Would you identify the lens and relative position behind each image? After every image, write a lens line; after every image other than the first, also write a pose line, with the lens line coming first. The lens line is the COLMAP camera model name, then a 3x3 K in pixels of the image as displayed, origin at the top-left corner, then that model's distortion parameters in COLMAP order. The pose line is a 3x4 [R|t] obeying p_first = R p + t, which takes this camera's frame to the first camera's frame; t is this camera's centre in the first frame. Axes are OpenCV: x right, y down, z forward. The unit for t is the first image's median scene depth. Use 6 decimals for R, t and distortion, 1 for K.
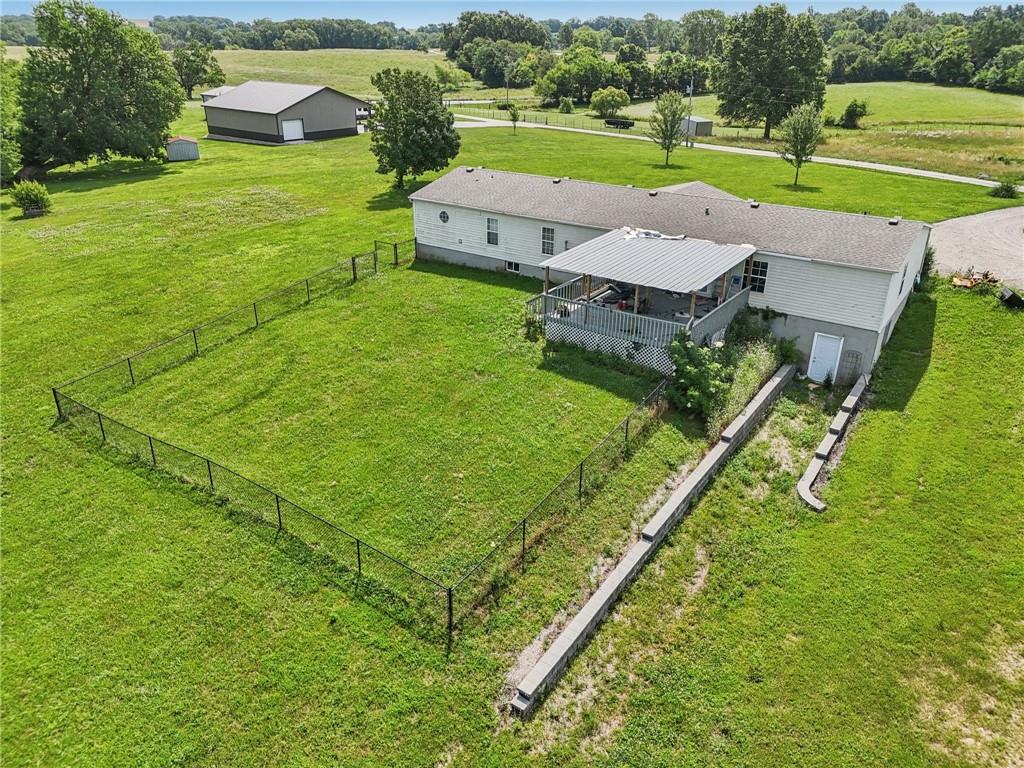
lens RADIAL K [[790.6, 0, 512.0], [0, 790.6, 384.0], [0, 0, 1]] dist [0.063739, -0.073348]
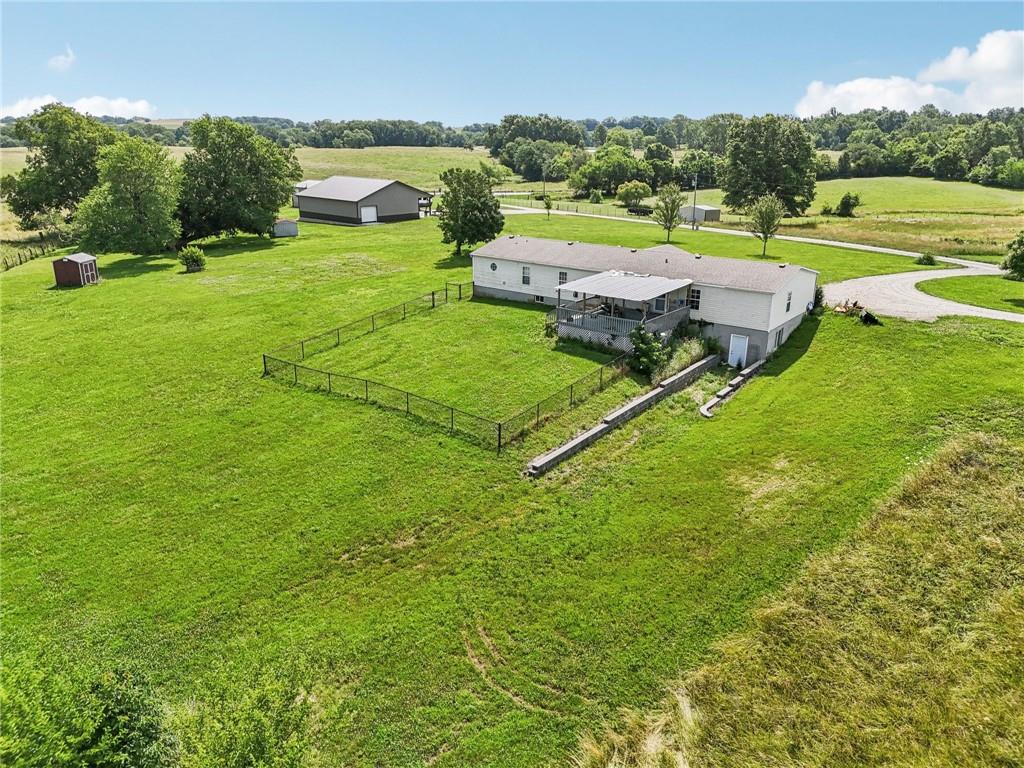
lens RADIAL K [[790.6, 0, 512.0], [0, 790.6, 384.0], [0, 0, 1]] dist [0.063739, -0.073348]
pose [[0.998854, 0.013991, -0.045775, 0.012298], [-0.018739, 0.994295, -0.105005, 0.103658], [0.044044, 0.105743, 0.993418, -0.282824]]
